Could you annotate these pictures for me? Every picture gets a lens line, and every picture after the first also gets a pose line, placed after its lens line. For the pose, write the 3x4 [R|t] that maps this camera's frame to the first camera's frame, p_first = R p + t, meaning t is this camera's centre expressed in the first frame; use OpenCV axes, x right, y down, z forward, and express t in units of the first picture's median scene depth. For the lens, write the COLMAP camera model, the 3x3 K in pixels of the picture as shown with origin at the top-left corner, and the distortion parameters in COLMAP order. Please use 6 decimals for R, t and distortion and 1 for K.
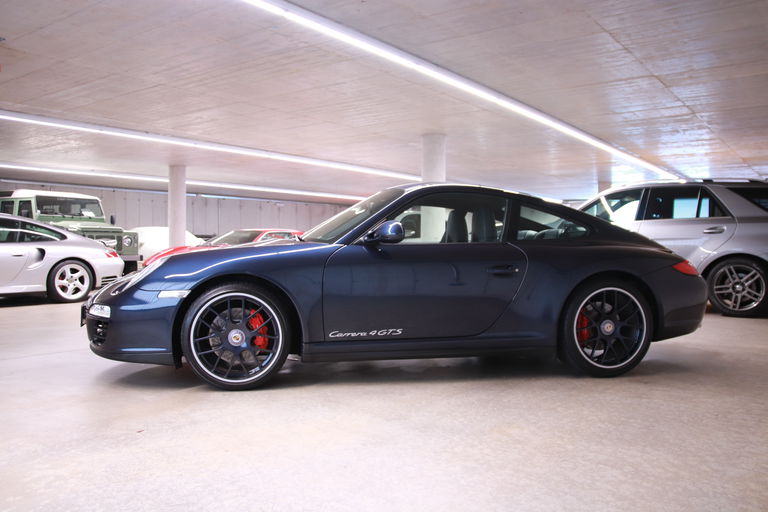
lens RADIAL K [[704.5, 0, 384.0], [0, 704.5, 256.0], [0, 0, 1]] dist [-0.068178, 0.003367]
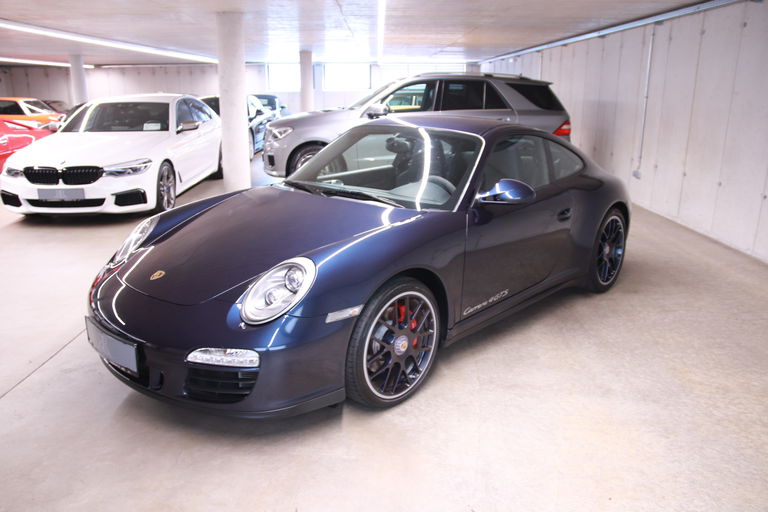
lens RADIAL K [[647.3, 0, 384.0], [0, 647.3, 256.0], [0, 0, 1]] dist [-0.075825, -0.000990]
pose [[0.776059, -0.168252, 0.607803, -0.663318], [0.004997, 0.965366, 0.260852, -0.179840], [-0.630641, -0.199399, 0.750021, 0.464252]]
